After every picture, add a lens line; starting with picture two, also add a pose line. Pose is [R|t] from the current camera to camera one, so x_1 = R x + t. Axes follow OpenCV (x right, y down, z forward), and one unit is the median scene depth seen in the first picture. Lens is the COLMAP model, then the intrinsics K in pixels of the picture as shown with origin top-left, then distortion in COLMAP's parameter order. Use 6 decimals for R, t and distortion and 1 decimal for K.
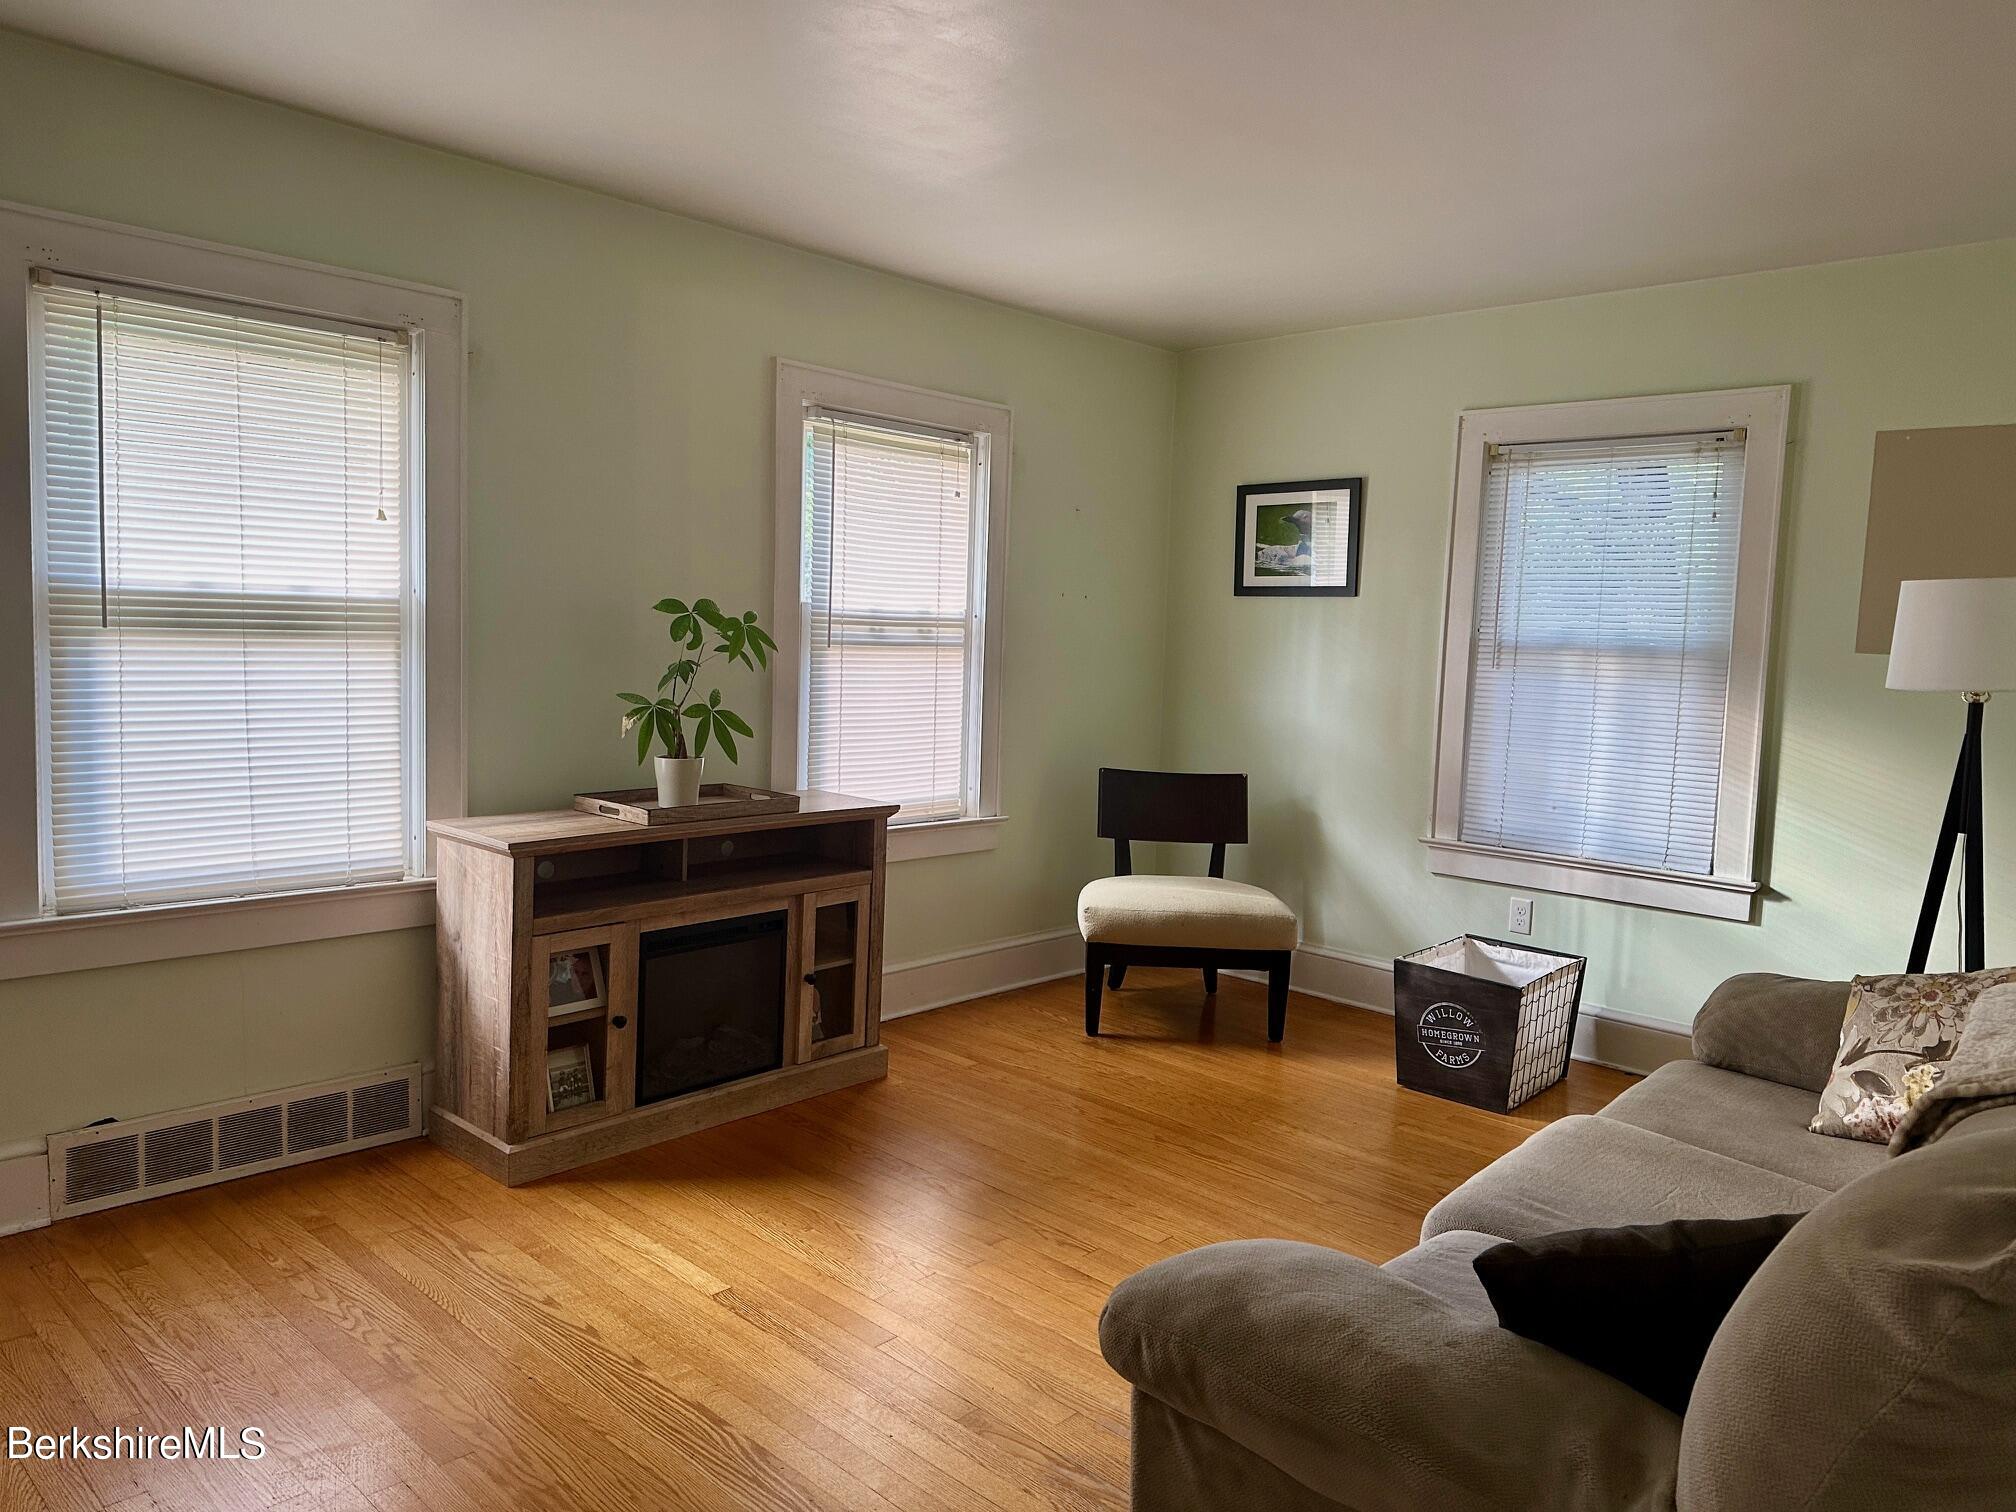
lens RADIAL K [[1346.8, 0, 1008.0], [0, 1346.8, 756.0], [0, 0, 1]] dist [0.101949, -0.113529]
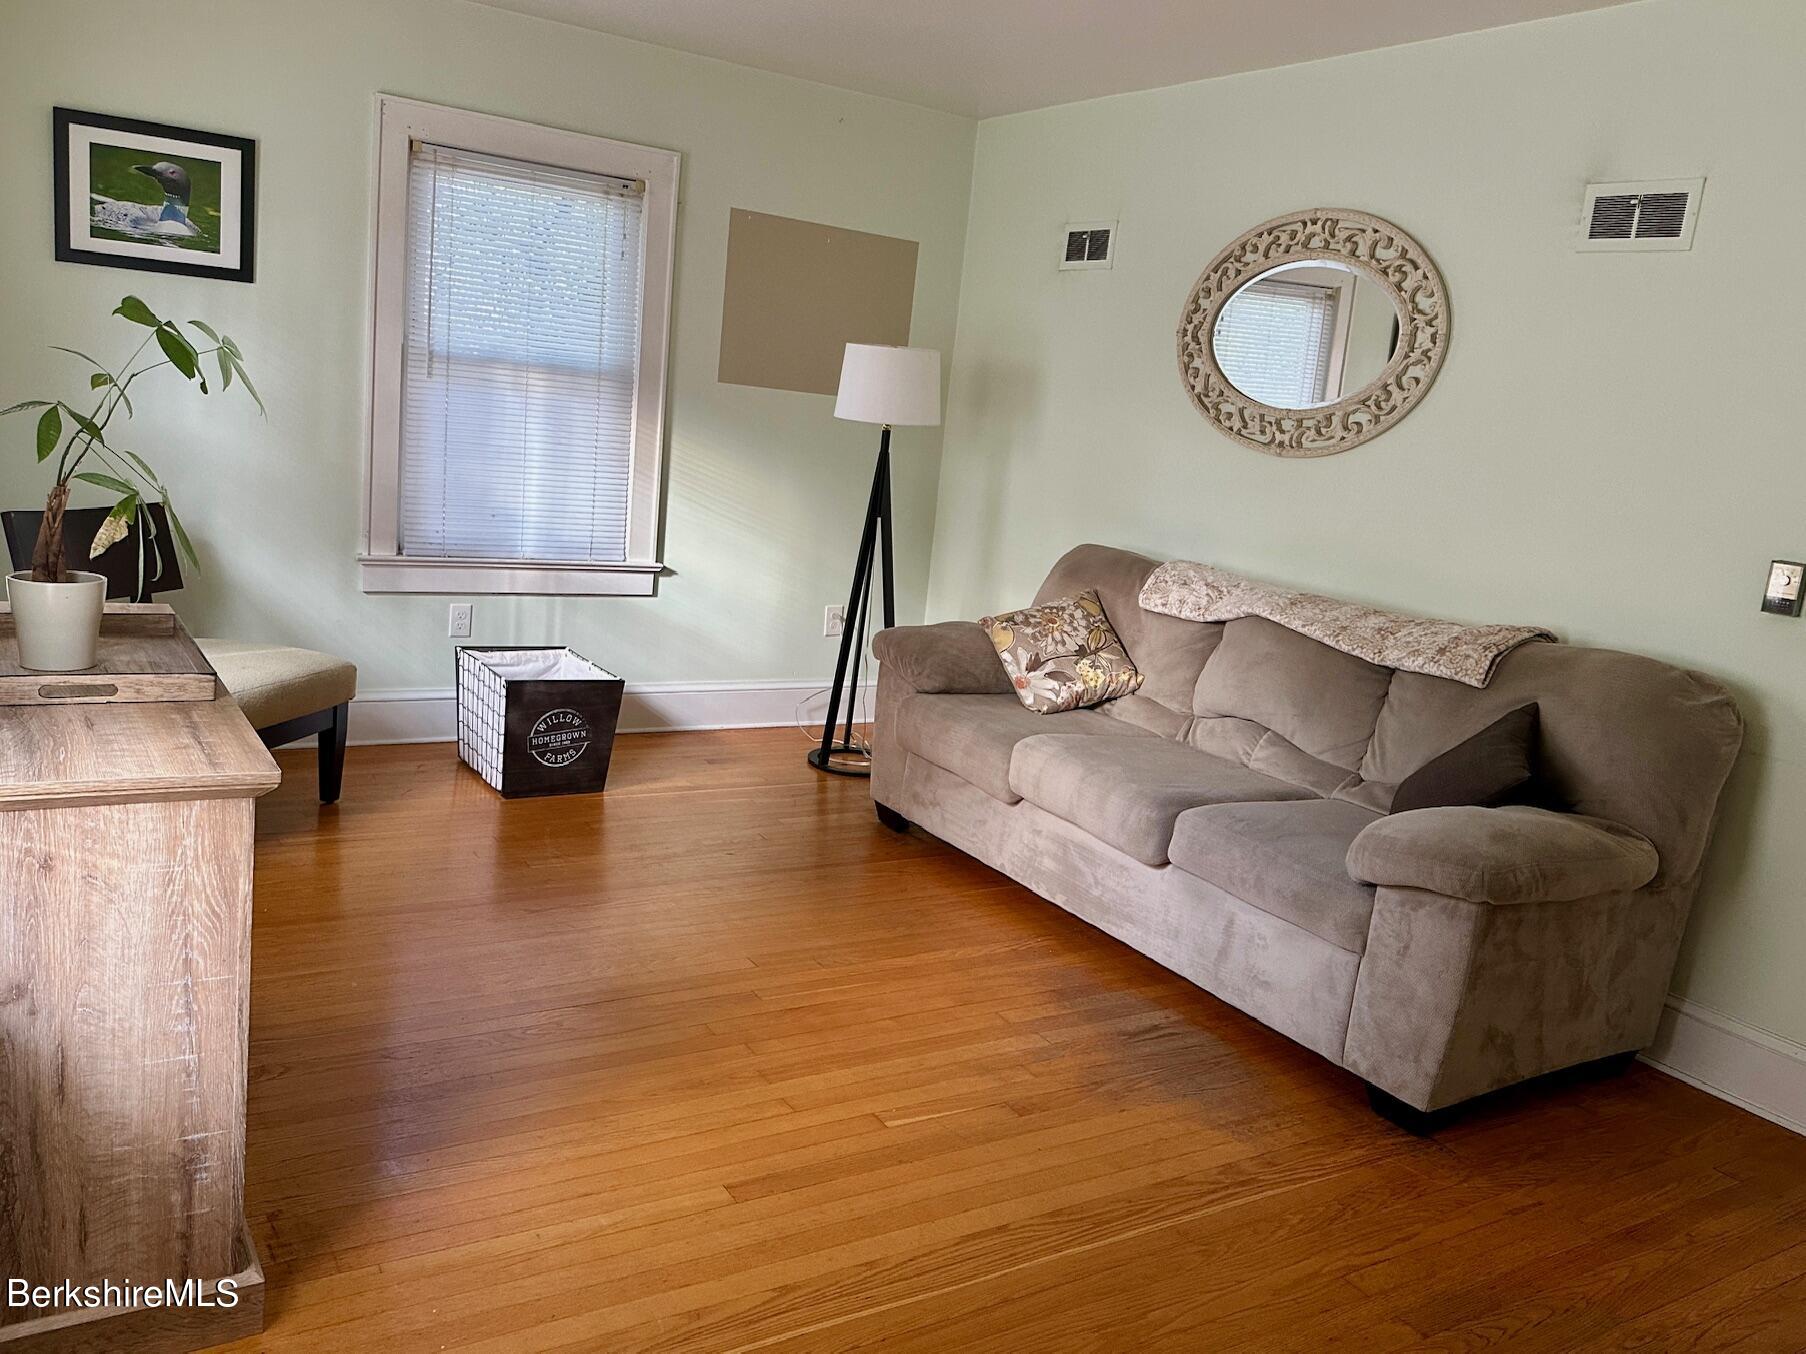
lens RADIAL K [[1409.2, 0, 840.7], [0, 1409.2, 677.8], [0, 0, 1]] dist [0.146433, -0.220464]
pose [[0.288160, -0.202138, 0.936004, -0.646157], [0.003404, 0.977676, 0.210089, -0.077271], [-0.957576, -0.057353, 0.282415, 0.456069]]
